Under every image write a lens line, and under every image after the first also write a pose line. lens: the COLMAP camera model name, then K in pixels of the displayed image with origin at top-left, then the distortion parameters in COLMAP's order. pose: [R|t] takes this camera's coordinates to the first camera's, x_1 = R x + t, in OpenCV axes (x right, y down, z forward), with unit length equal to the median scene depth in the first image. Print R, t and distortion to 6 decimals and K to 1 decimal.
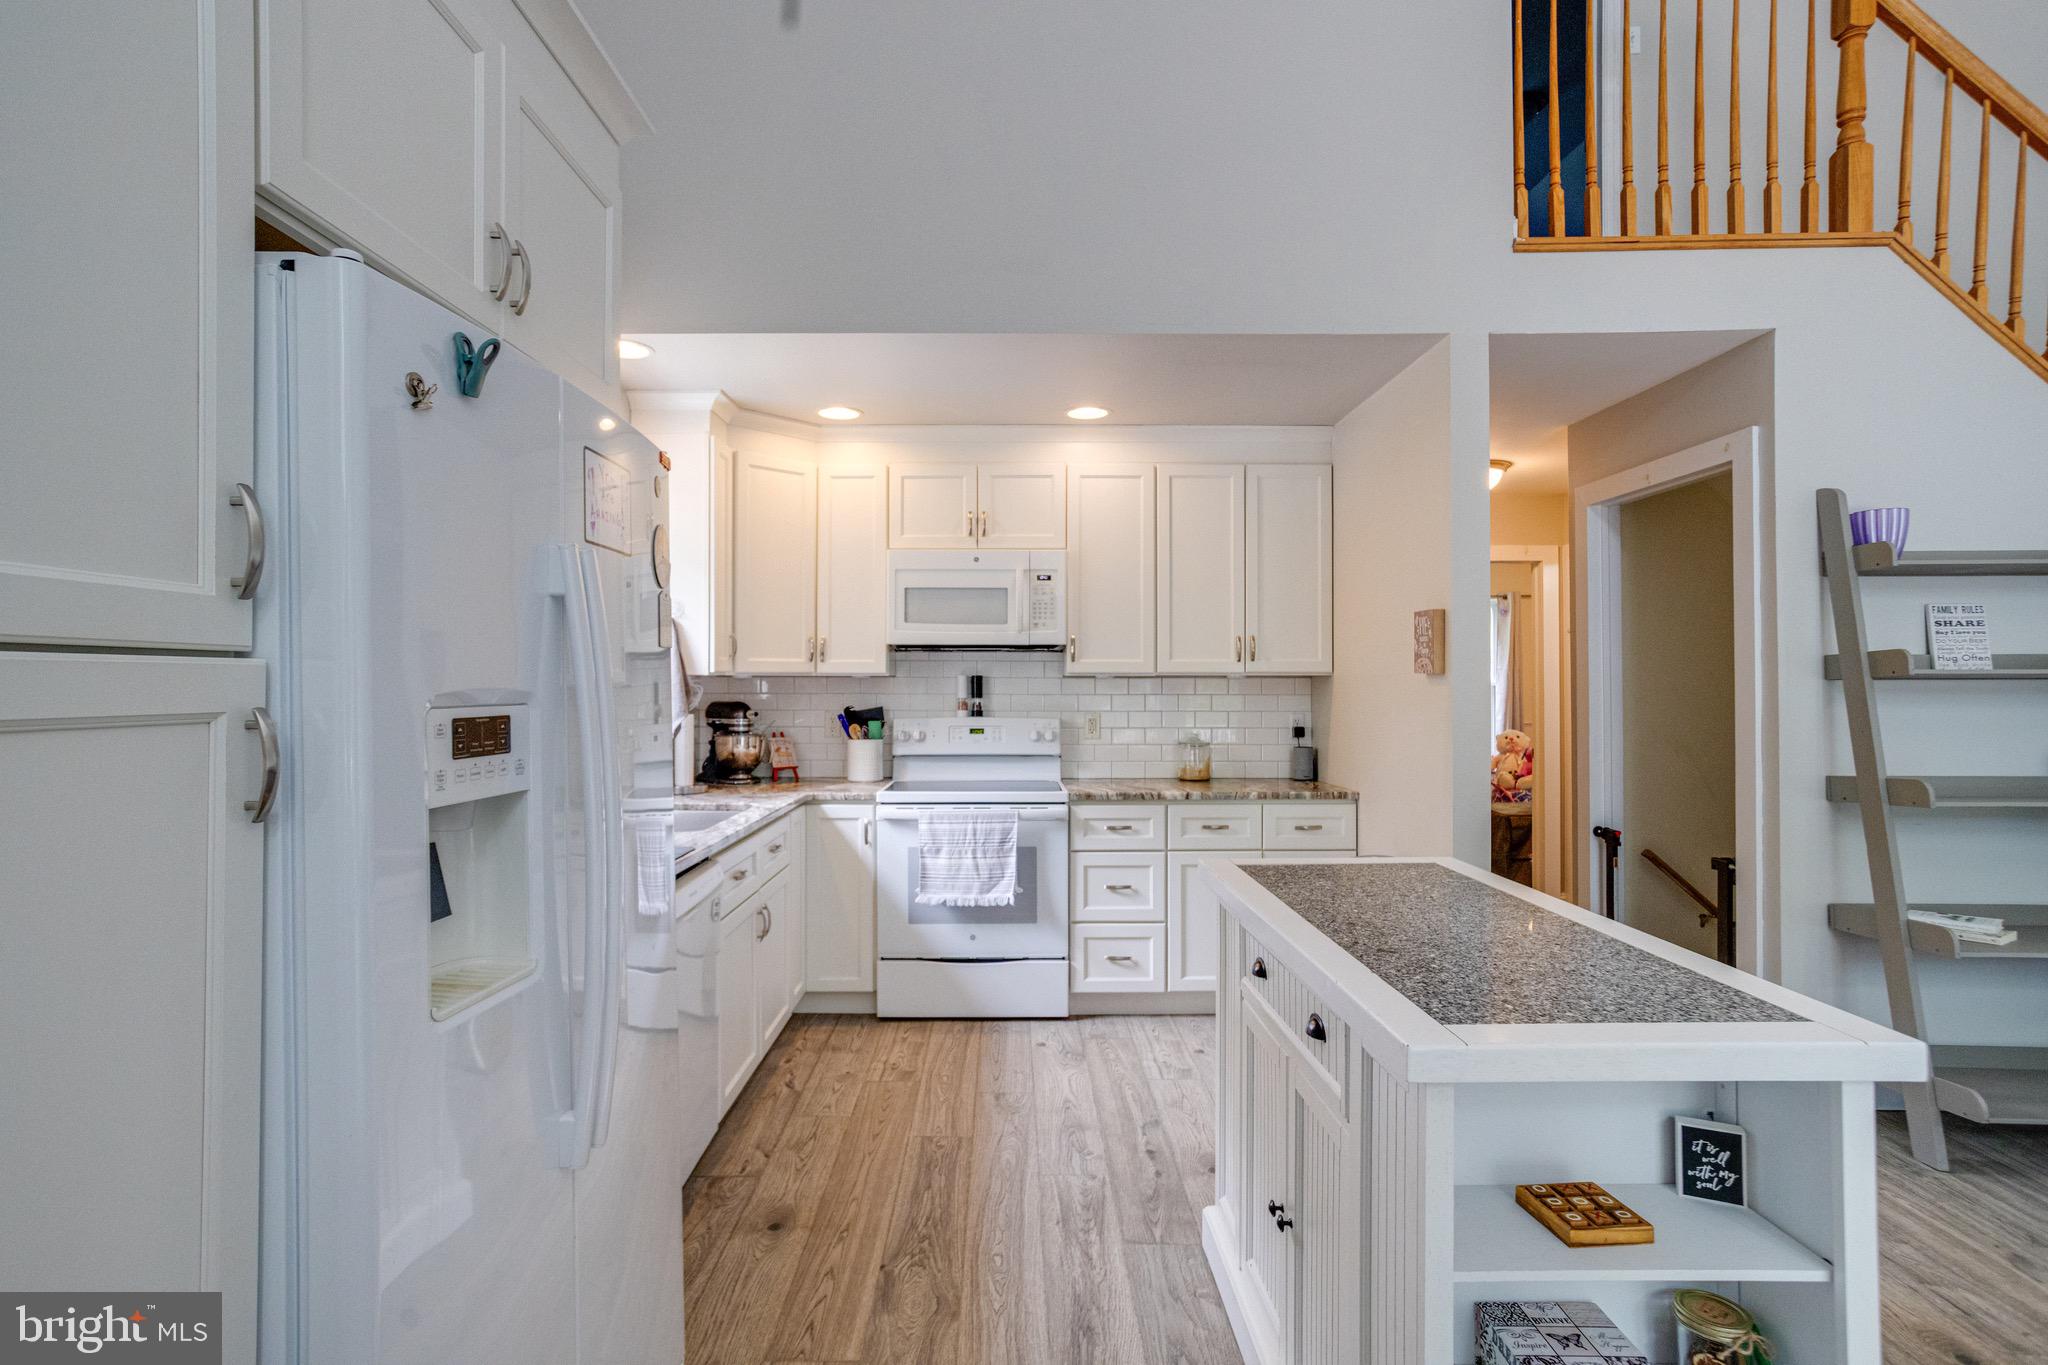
lens RADIAL K [[981.4, 0, 1024.0], [0, 981.4, 682.5], [0, 0, 1]] dist [0.002829, 0.000618]
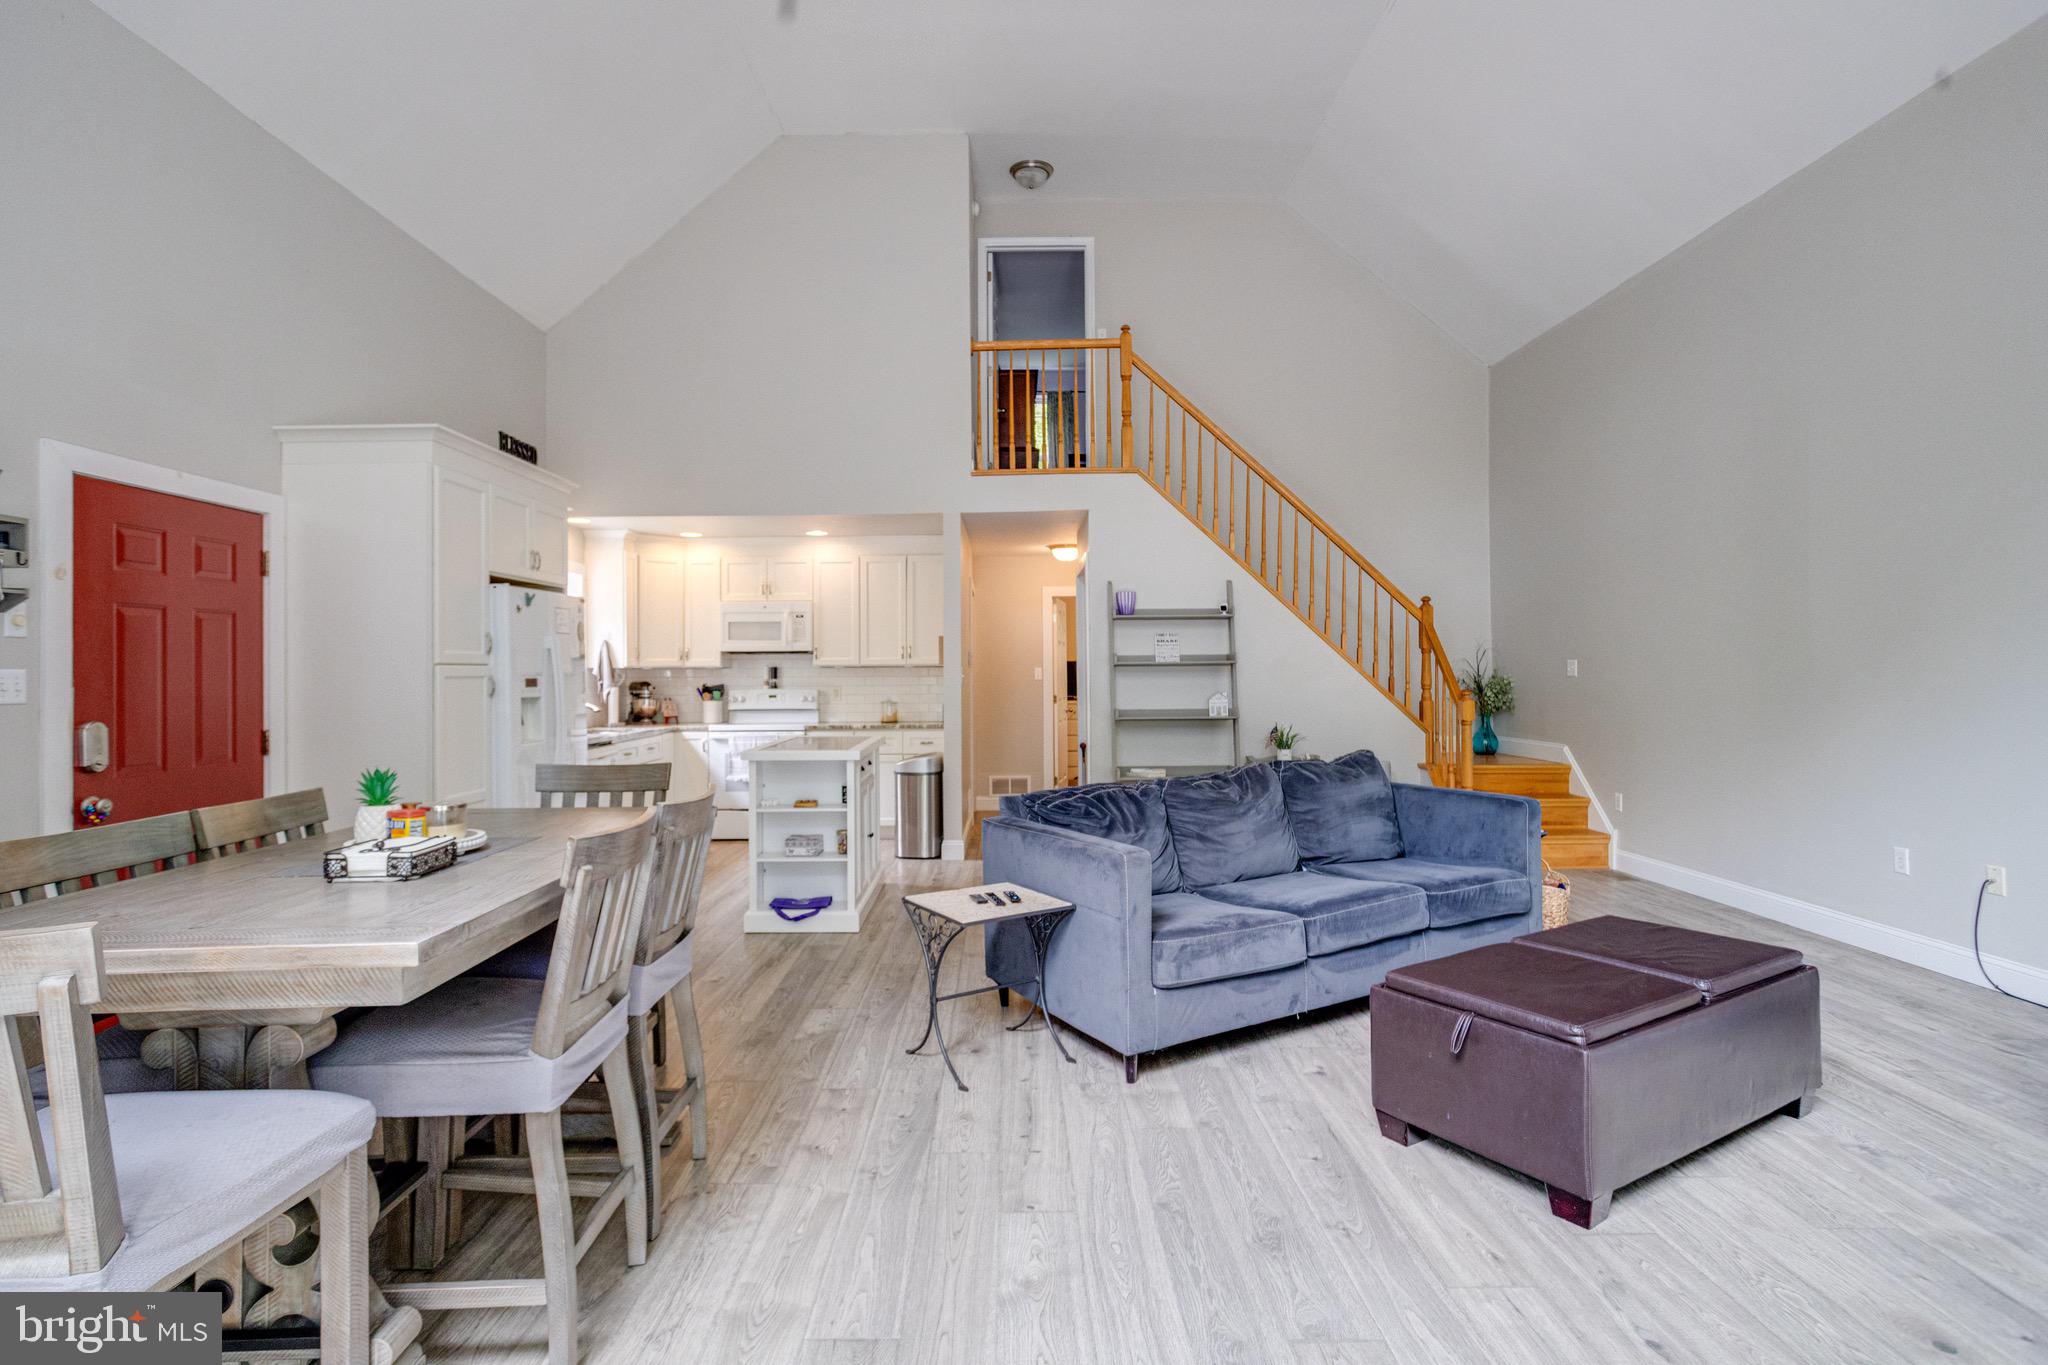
lens RADIAL K [[1029.1, 0, 1024.0], [0, 1029.1, 682.5], [0, 0, 1]] dist [-0.001240, 0.000211]
pose [[0.999855, -0.006167, -0.015871, 0.627987], [0.006324, 0.999932, 0.009802, 0.008753], [0.015810, -0.009901, 0.999826, -1.299536]]
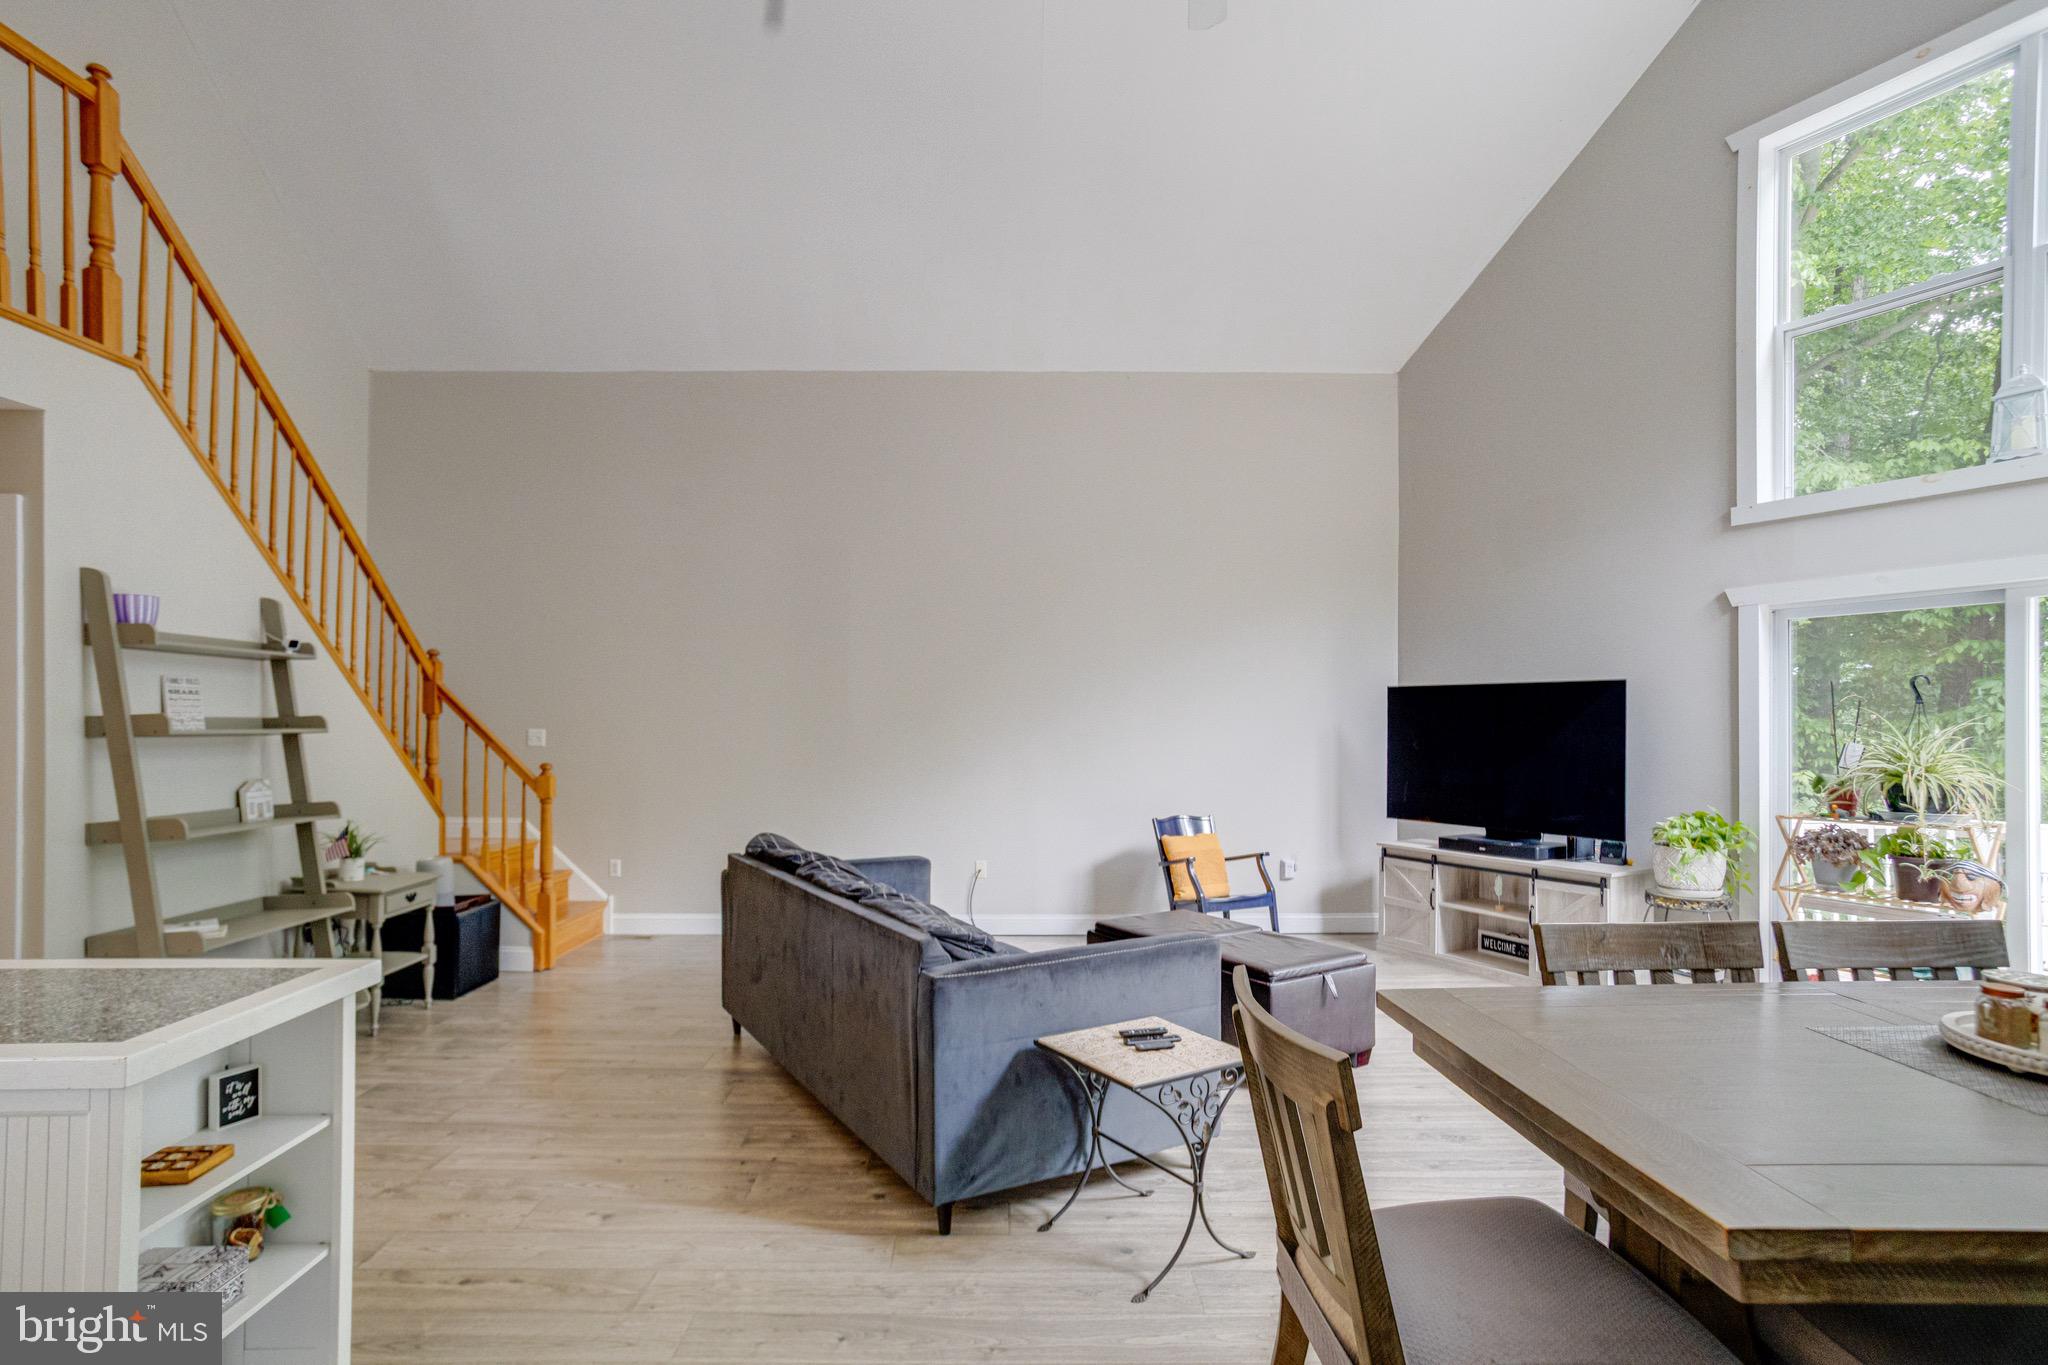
lens RADIAL K [[1051.5, 0, 972.3], [0, 1051.5, 738.3], [0, 0, 1]] dist [0.002249, 0.000707]
pose [[0.024389, -0.011990, 0.999631, -0.357241], [-0.007509, 0.999898, 0.012177, -0.023835], [-0.999674, -0.007803, 0.024297, -0.039734]]
